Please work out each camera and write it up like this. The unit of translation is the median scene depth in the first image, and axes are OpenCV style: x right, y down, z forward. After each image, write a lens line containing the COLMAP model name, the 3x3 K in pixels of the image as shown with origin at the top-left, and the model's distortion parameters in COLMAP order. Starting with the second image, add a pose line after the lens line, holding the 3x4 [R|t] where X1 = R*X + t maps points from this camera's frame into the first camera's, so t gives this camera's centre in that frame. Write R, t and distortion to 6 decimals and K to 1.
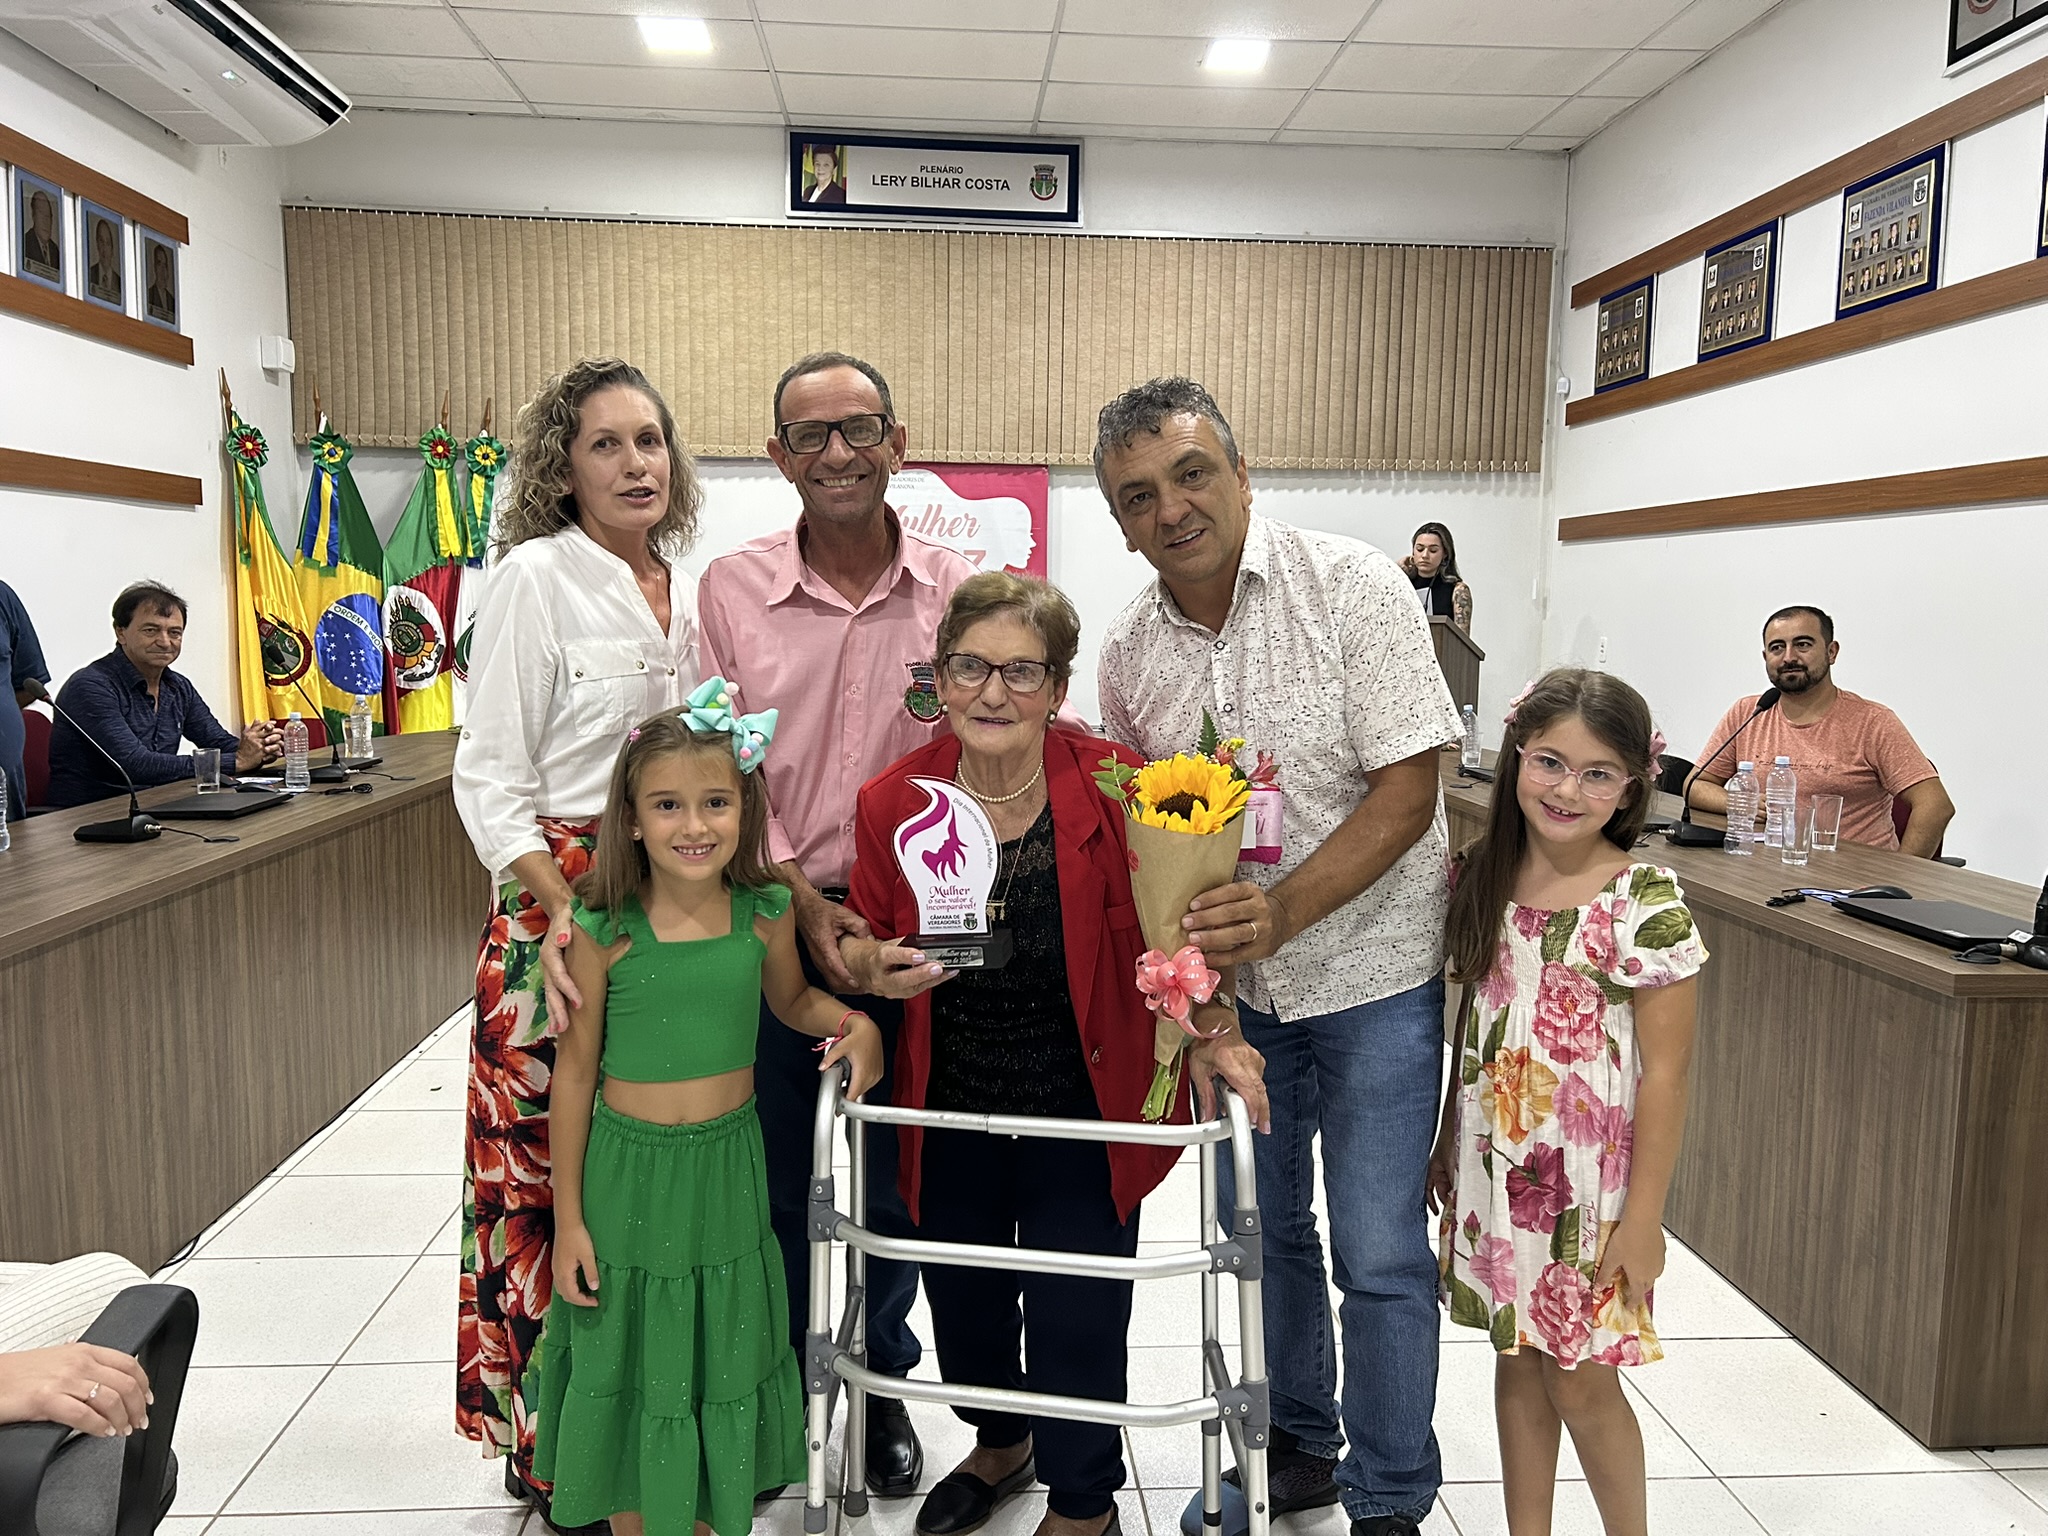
lens RADIAL K [[1537.7, 0, 1033.7], [0, 1537.7, 787.8], [0, 0, 1]] dist [0.052607, -0.055526]
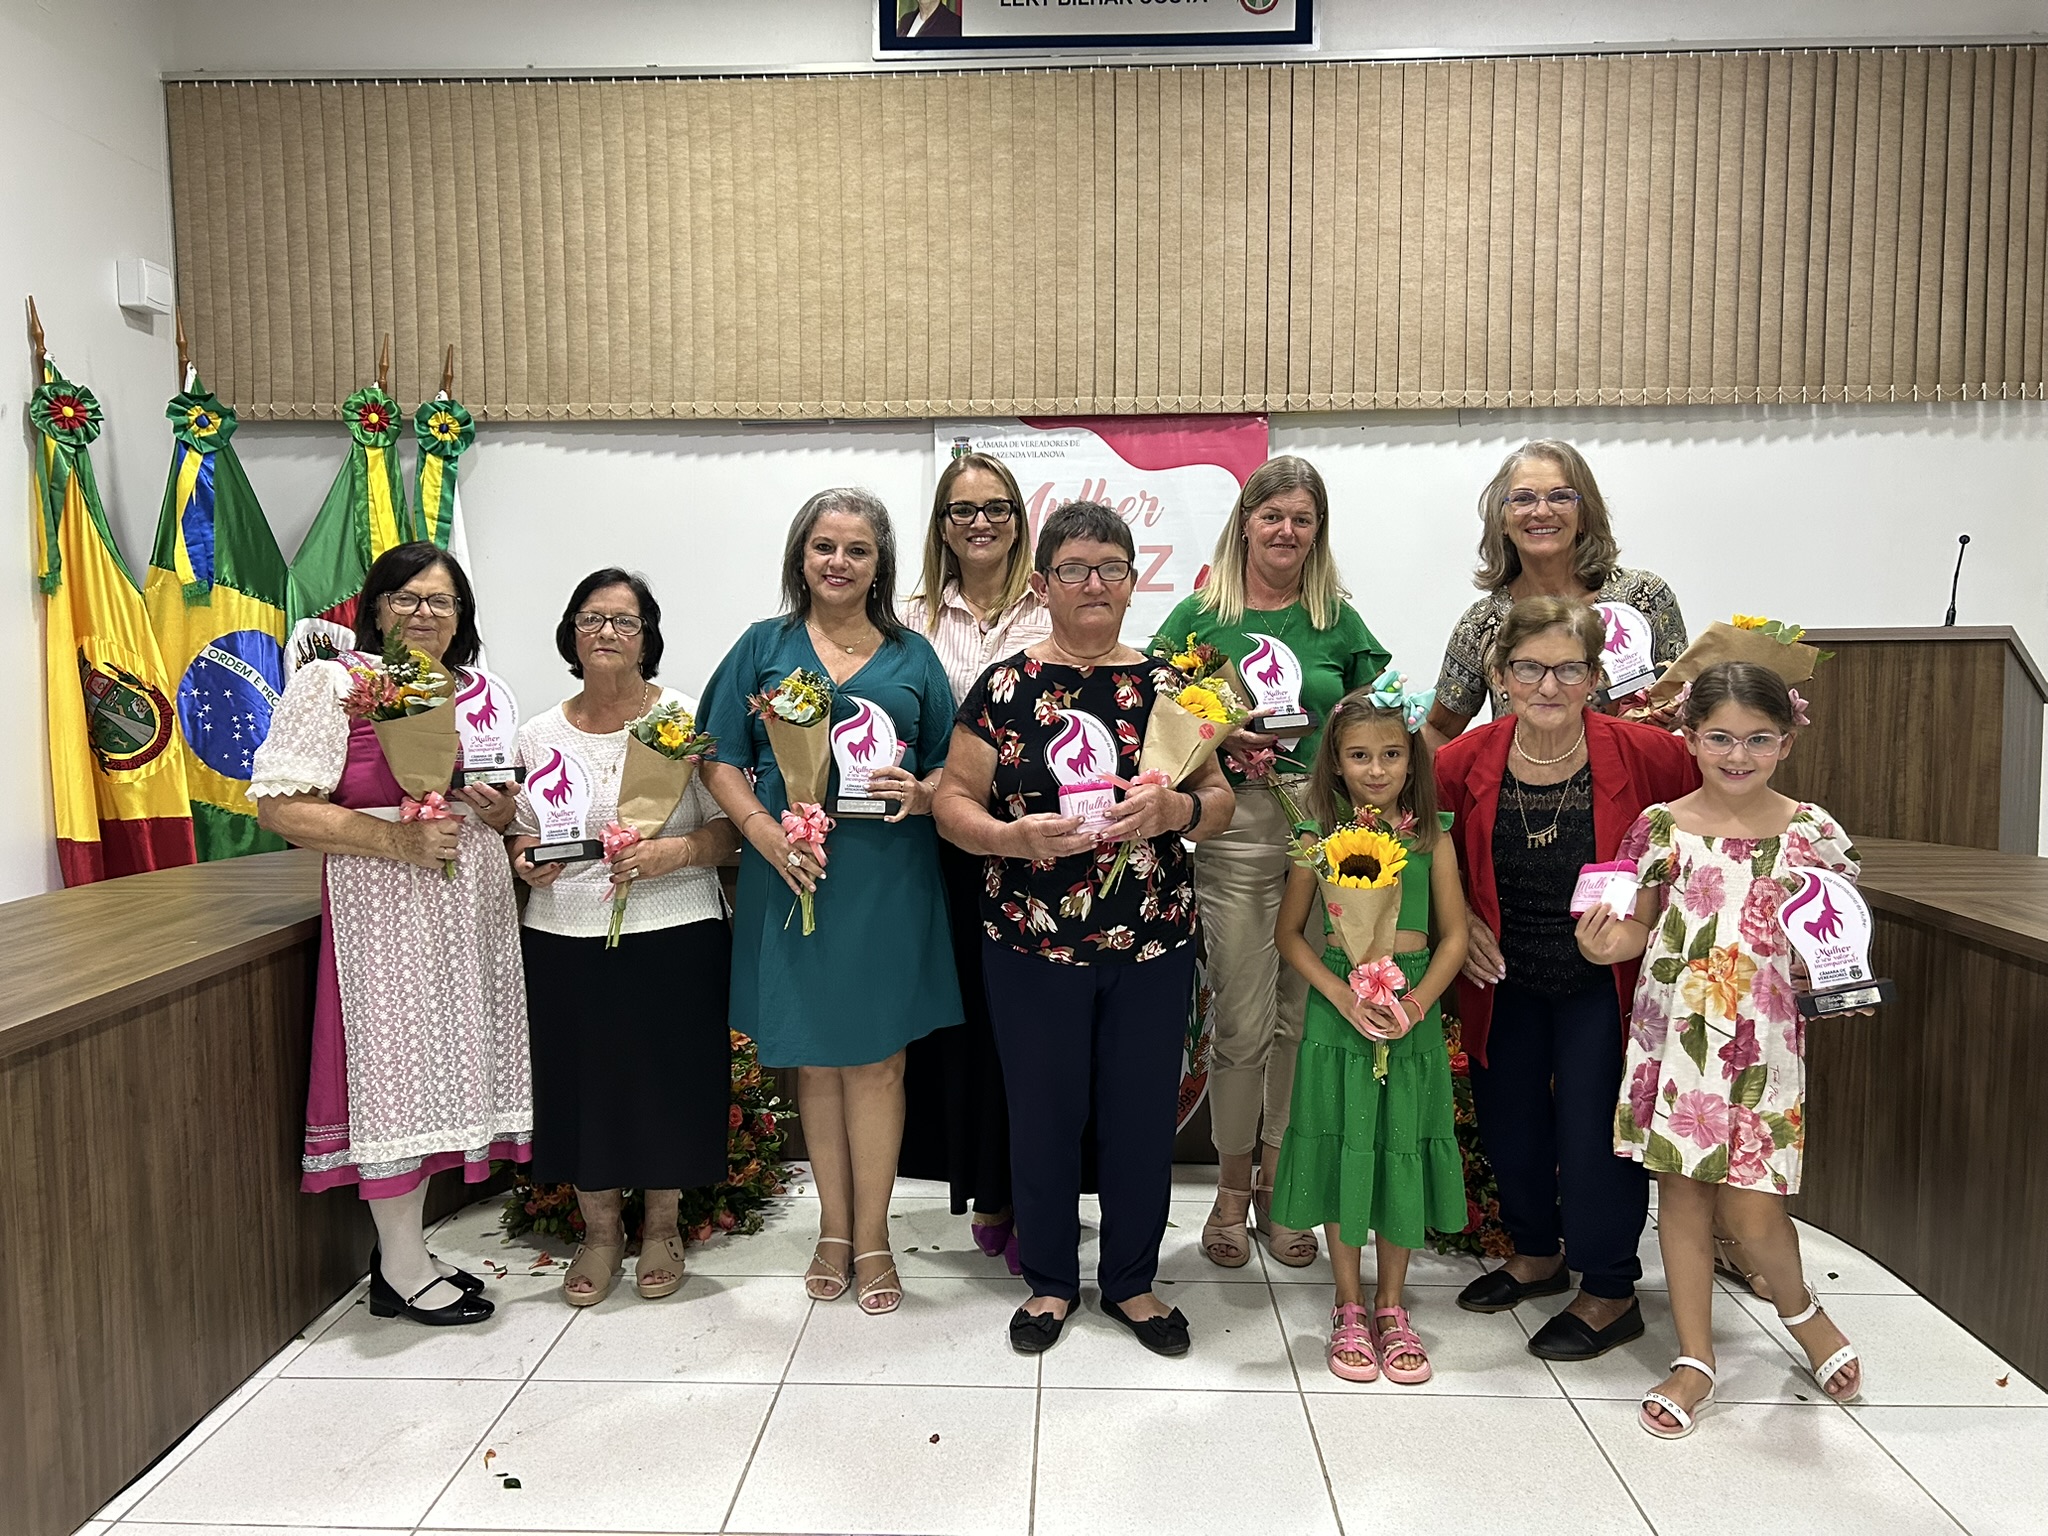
lens RADIAL K [[1537.7, 0, 1013.4], [0, 1537.7, 760.6], [0, 0, 1]] dist [0.052607, -0.055526]
pose [[0.993901, -0.011587, -0.109661, -0.028954], [0.007285, 0.999191, -0.039543, -0.037289], [0.110031, 0.038503, 0.993182, 0.348086]]
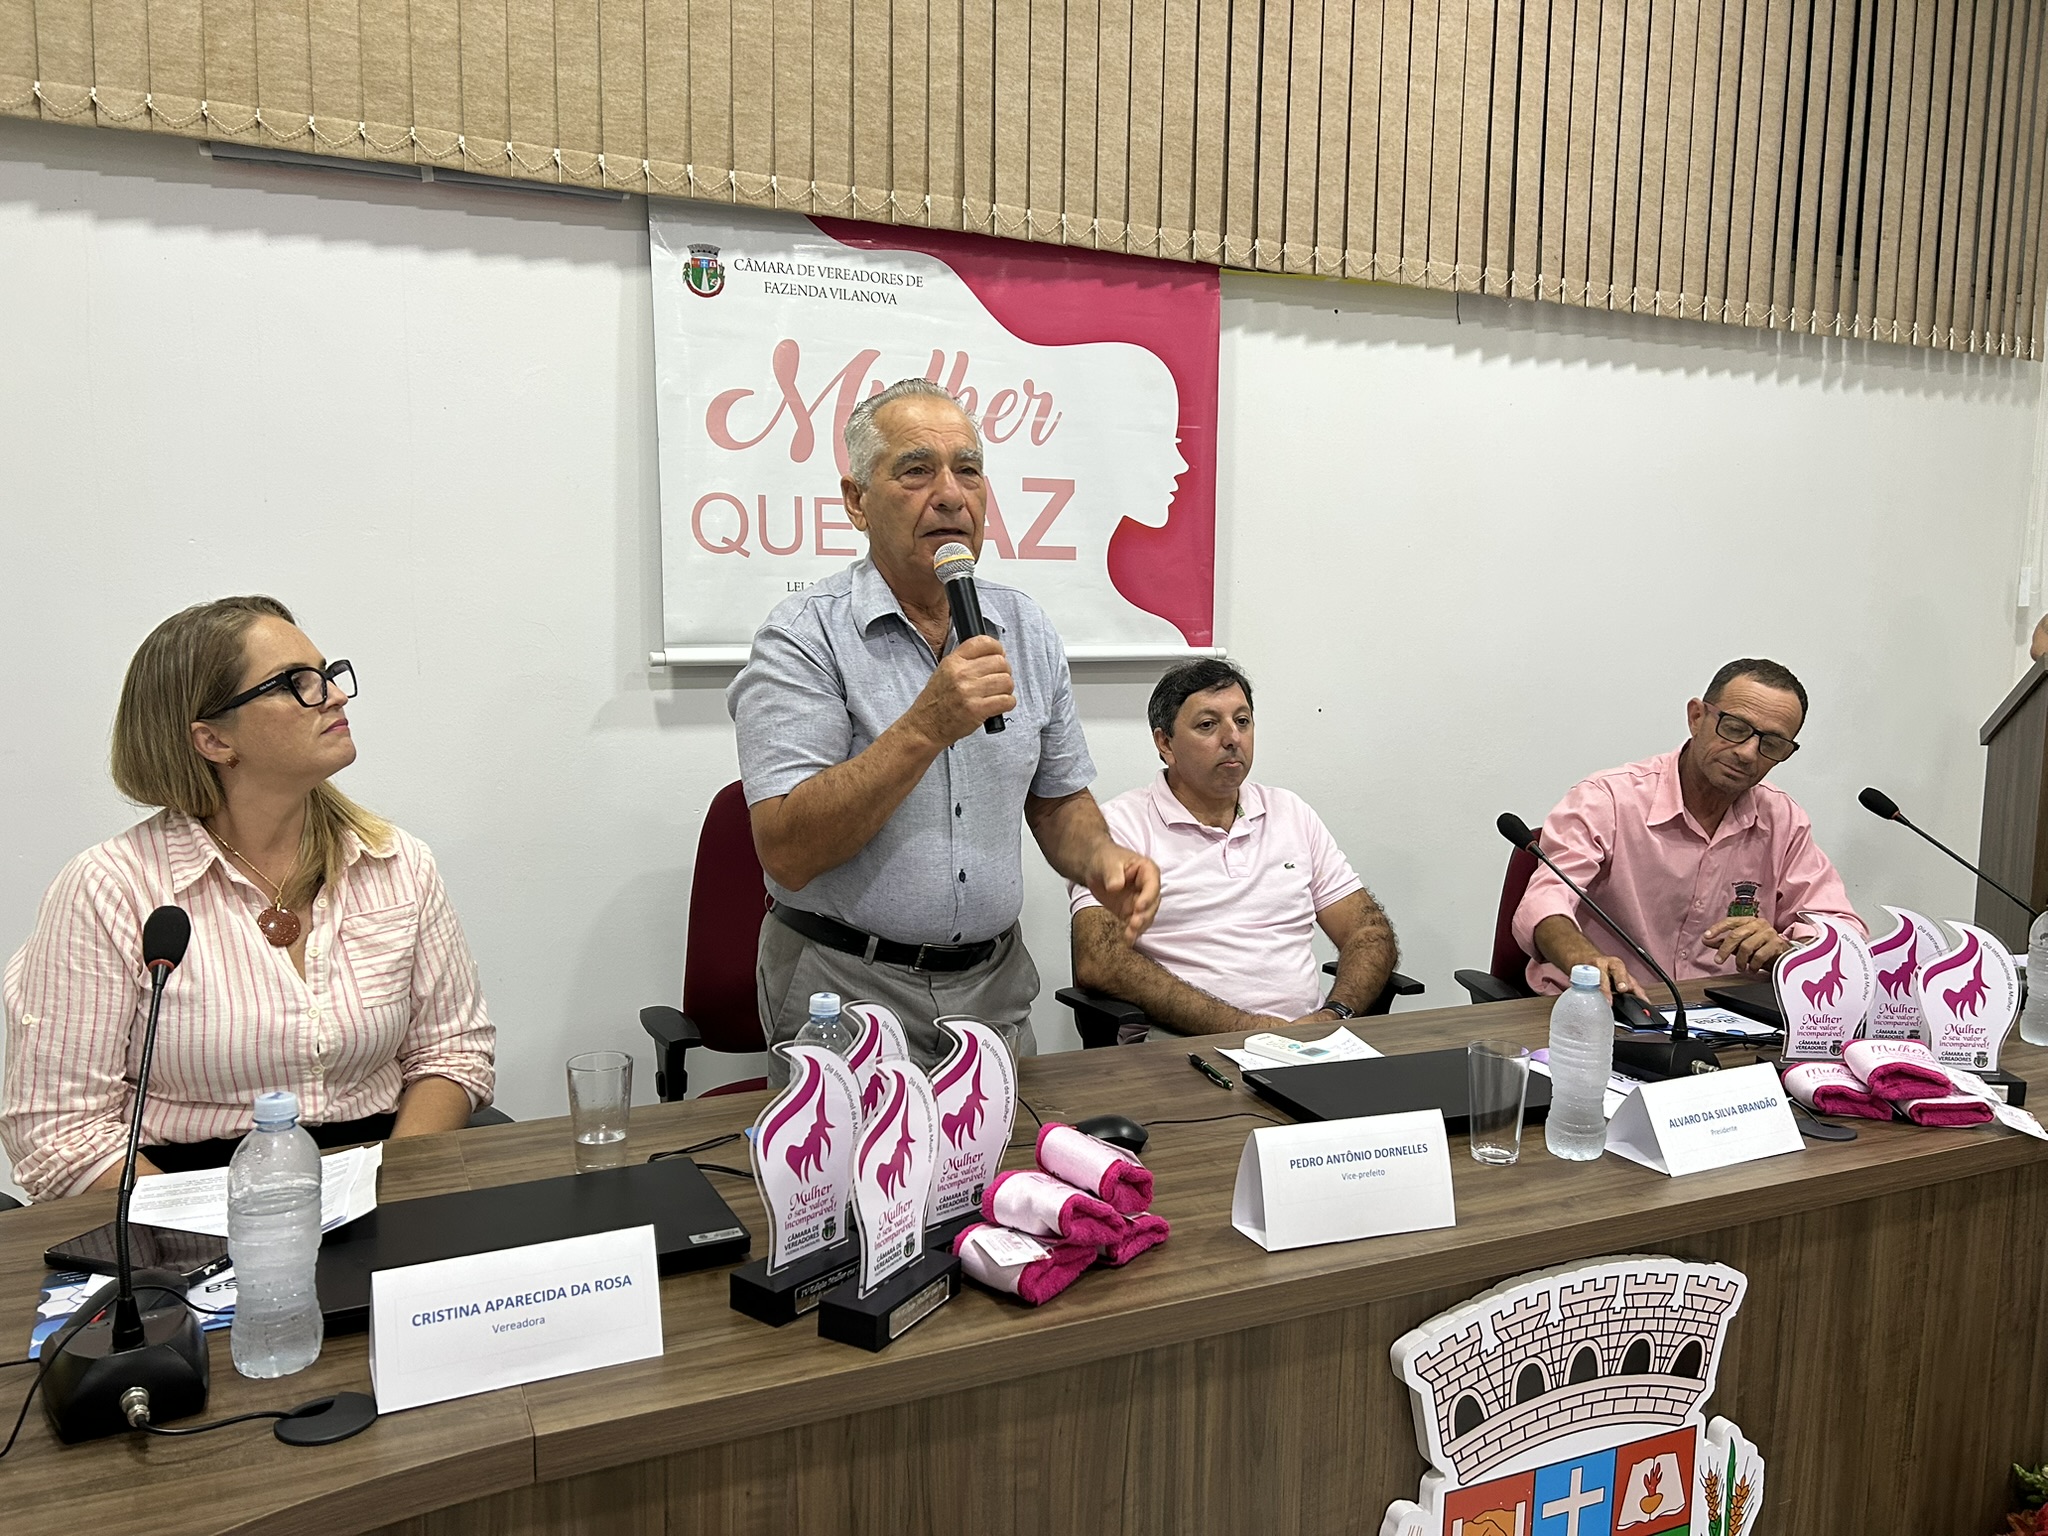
lens RADIAL K [[1537.7, 0, 1044.3], [0, 1537.7, 766.9], [0, 0, 1]] dist [0.052607, -0.055526]
pose [[0.932265, -0.039185, 0.359647, -0.184942], [0.039173, 0.999206, 0.007326, -0.088659], [-0.359648, 0.007259, 0.933060, 0.663560]]
